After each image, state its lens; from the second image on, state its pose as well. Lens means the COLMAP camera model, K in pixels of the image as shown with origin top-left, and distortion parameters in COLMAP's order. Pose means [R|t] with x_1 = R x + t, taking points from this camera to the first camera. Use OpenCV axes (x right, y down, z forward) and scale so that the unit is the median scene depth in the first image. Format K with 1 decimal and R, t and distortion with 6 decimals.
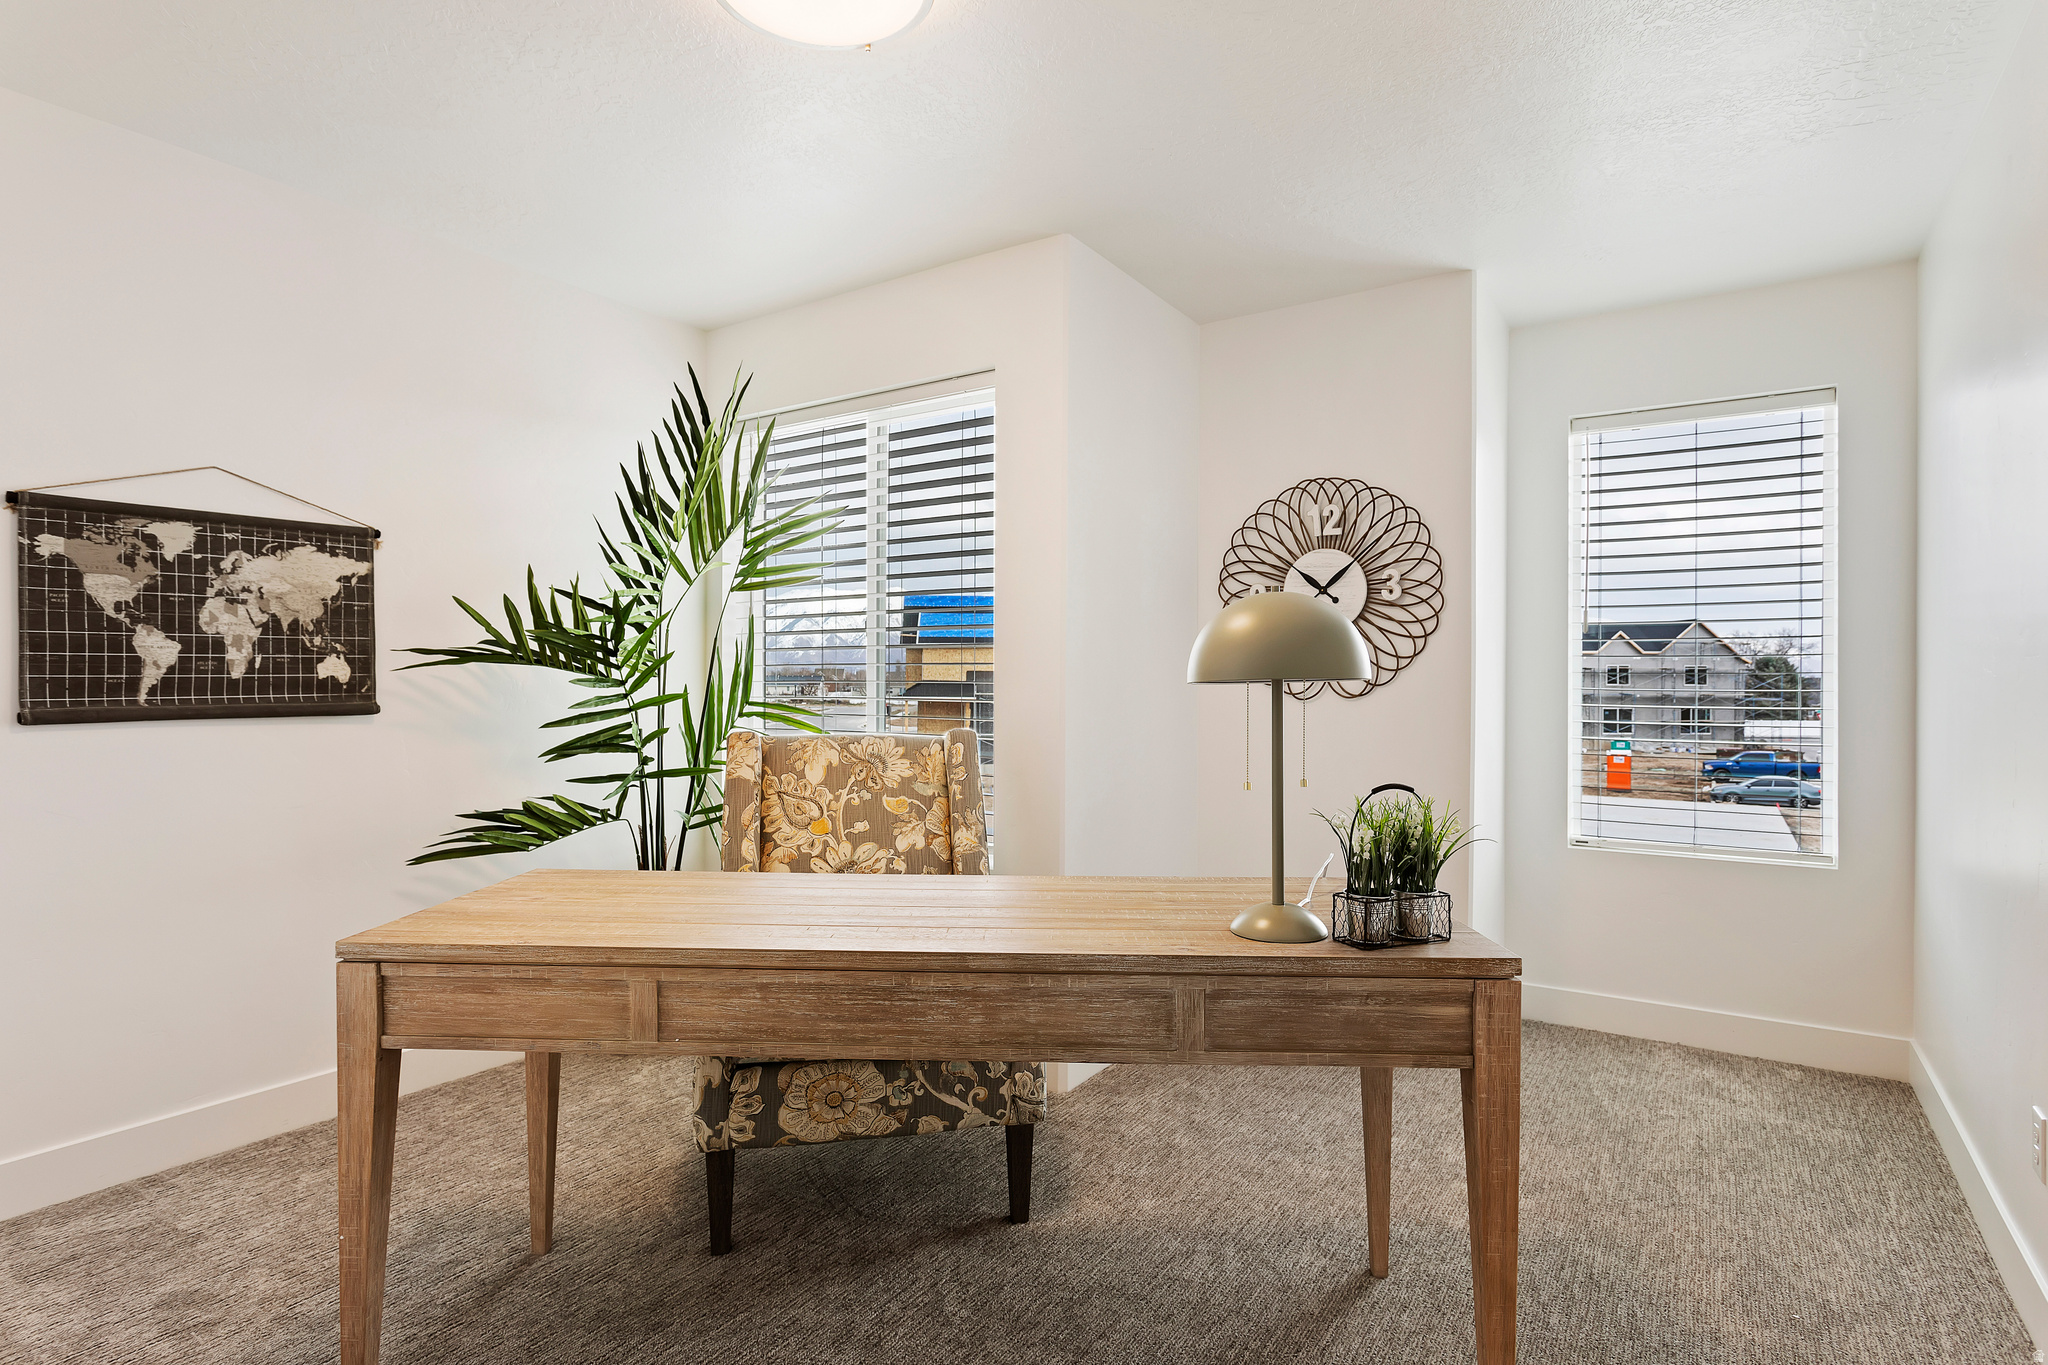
lens RADIAL K [[1080.5, 0, 1017.4], [0, 1080.5, 676.4], [0, 0, 1]] dist [0.007606, 0.000884]
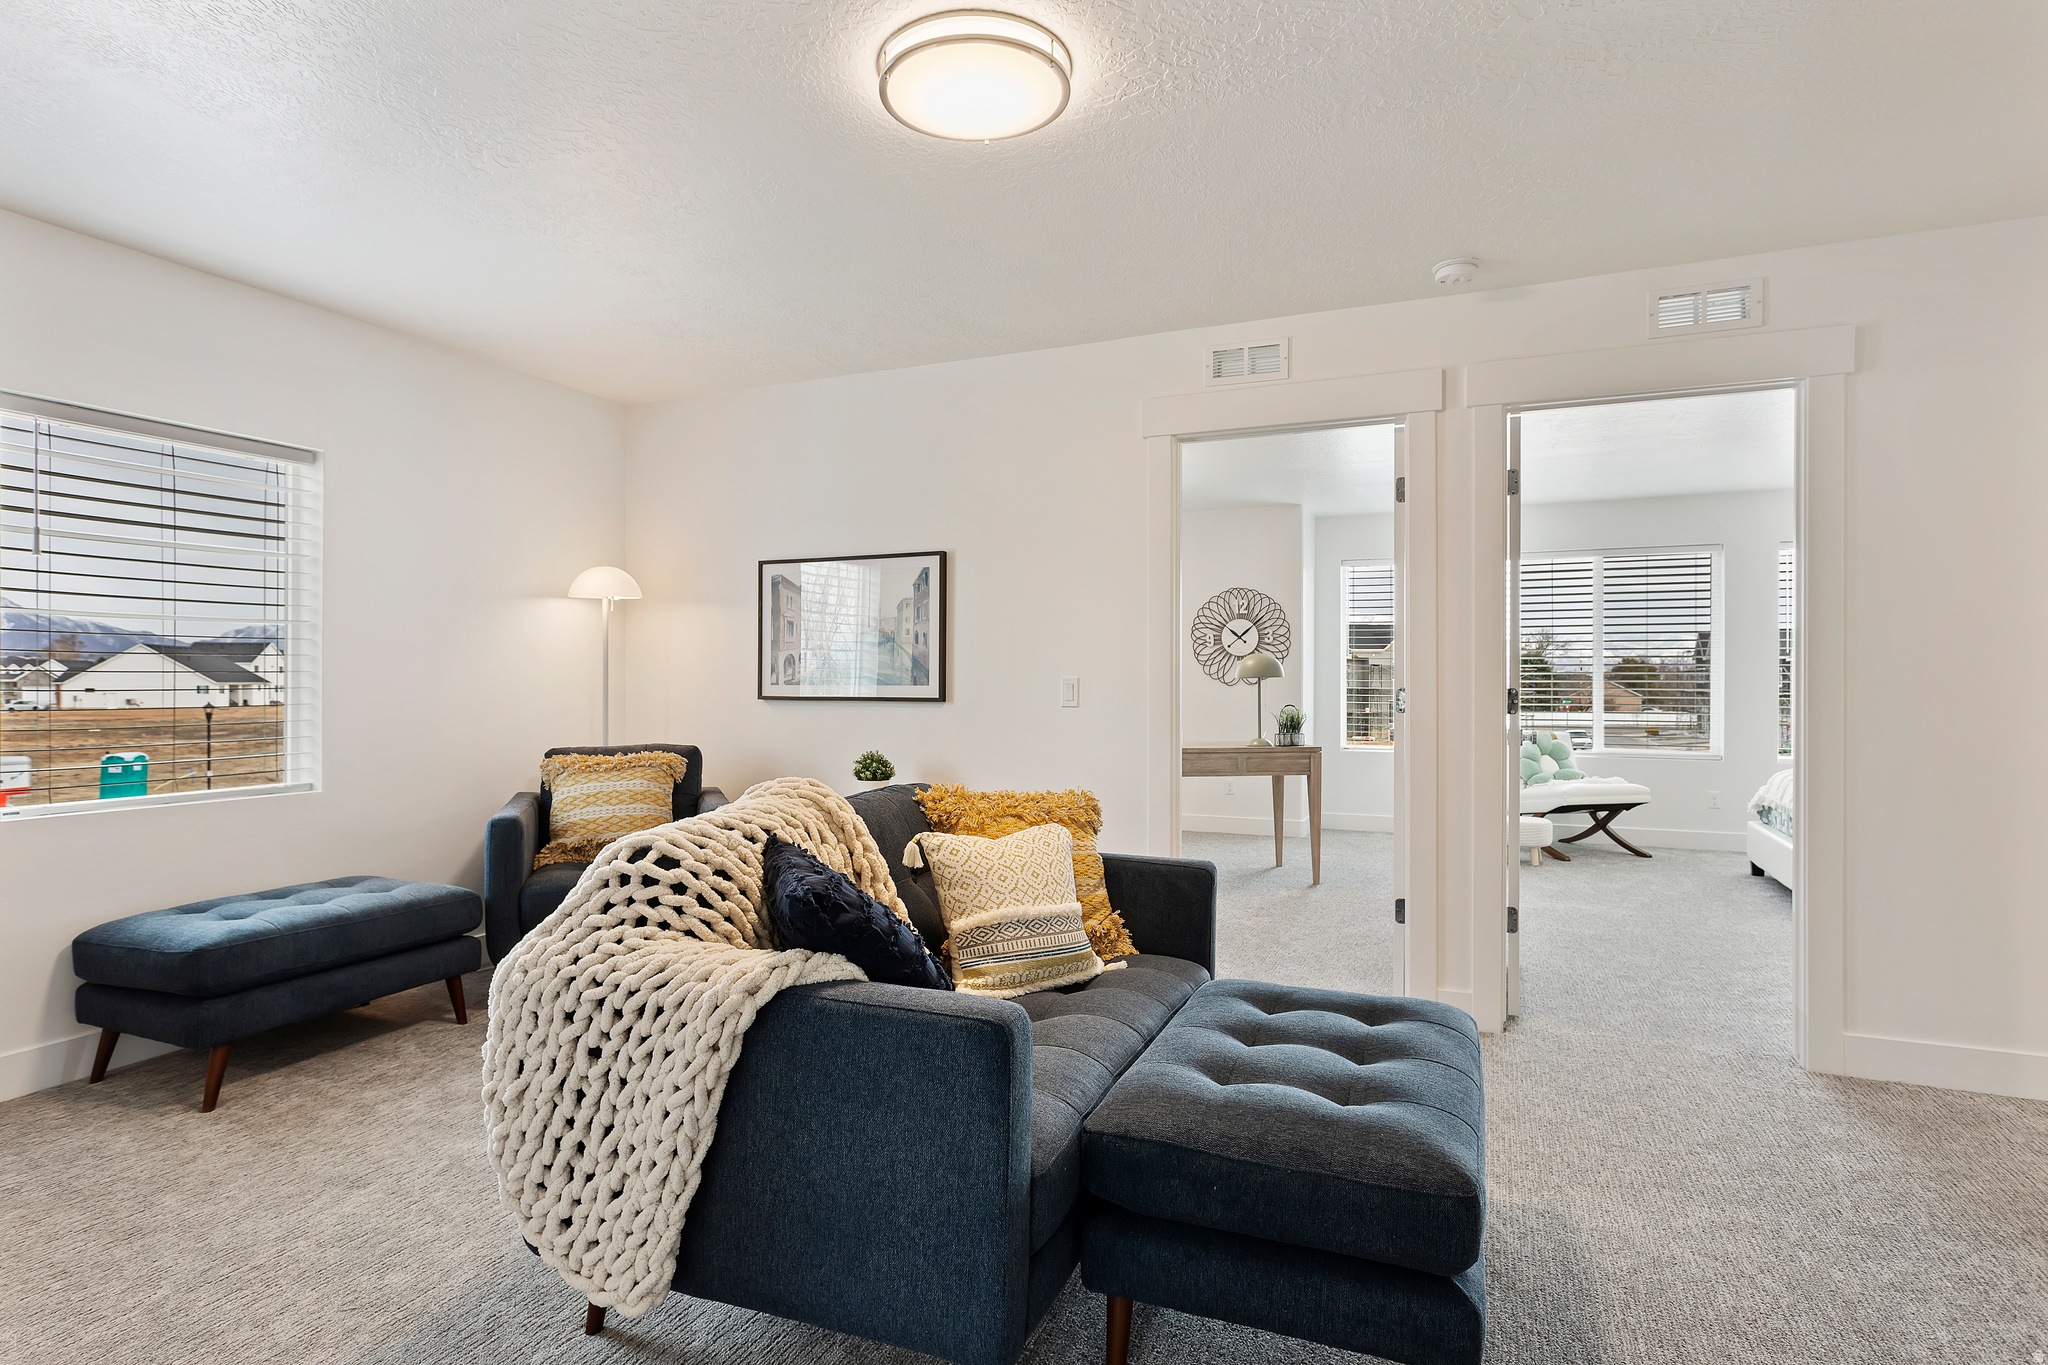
lens RADIAL K [[1080.5, 0, 1015.1], [0, 1080.5, 671.3], [0, 0, 1]] dist [0.007606, 0.000884]
pose [[0.986927, -0.001135, 0.161163, -0.527433], [0.001264, 0.999999, -0.000700, -0.006241], [-0.161162, 0.000894, 0.986928, -1.122786]]
